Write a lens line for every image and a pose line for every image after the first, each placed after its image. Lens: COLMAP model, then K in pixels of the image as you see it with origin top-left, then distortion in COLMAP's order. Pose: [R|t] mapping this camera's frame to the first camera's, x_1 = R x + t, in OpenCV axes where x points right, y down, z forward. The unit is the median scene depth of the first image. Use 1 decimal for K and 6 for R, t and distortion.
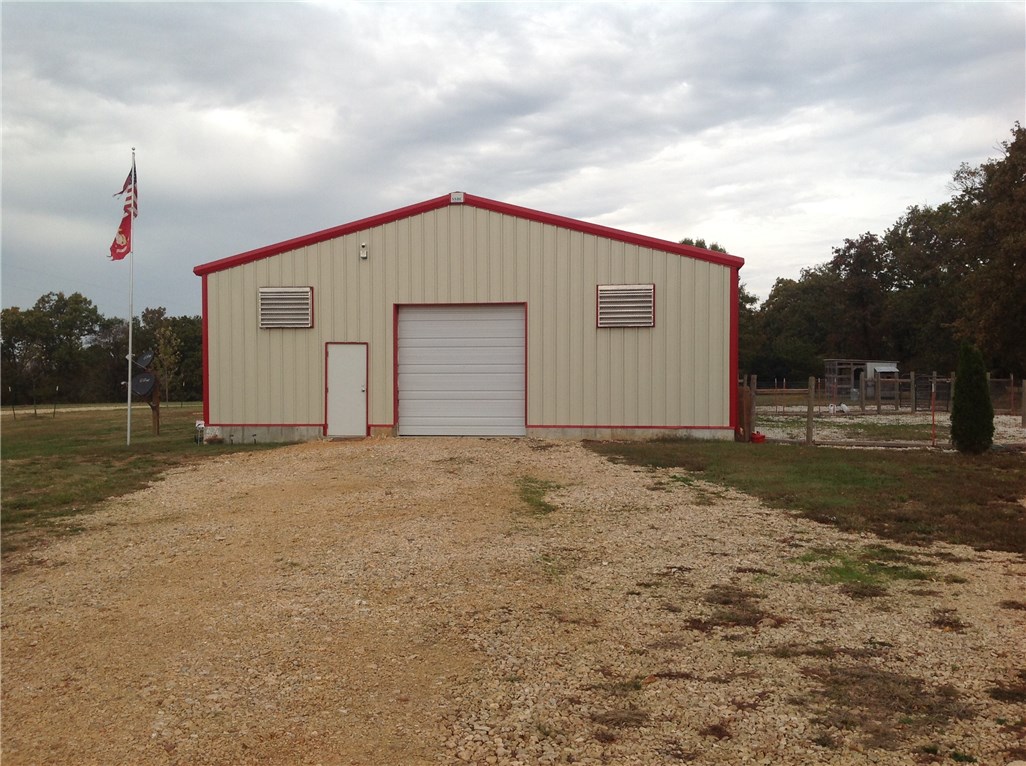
lens RADIAL K [[978.2, 0, 513.0], [0, 978.2, 383.0], [0, 0, 1]] dist [0.210399, -0.472362]
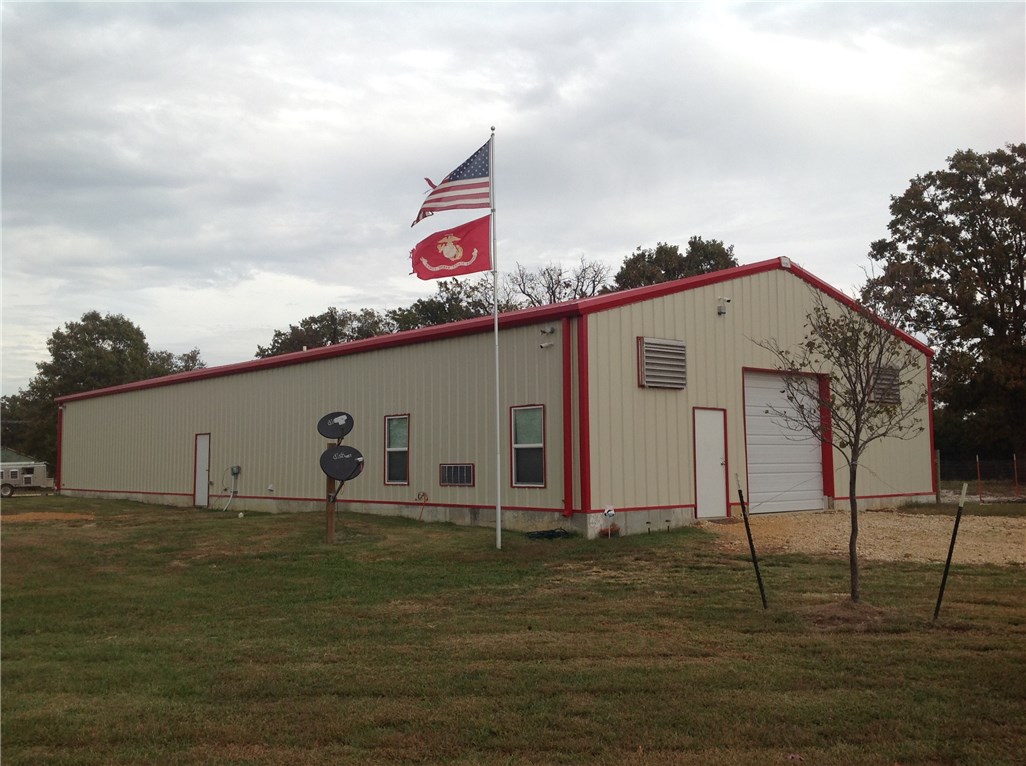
lens RADIAL K [[978.2, 0, 513.0], [0, 978.2, 383.0], [0, 0, 1]] dist [0.210399, -0.472362]
pose [[0.636969, 0.060425, 0.768518, -0.943254], [0.028707, 0.994373, -0.101976, 0.020578], [-0.770355, 0.087017, 0.631650, 0.583407]]
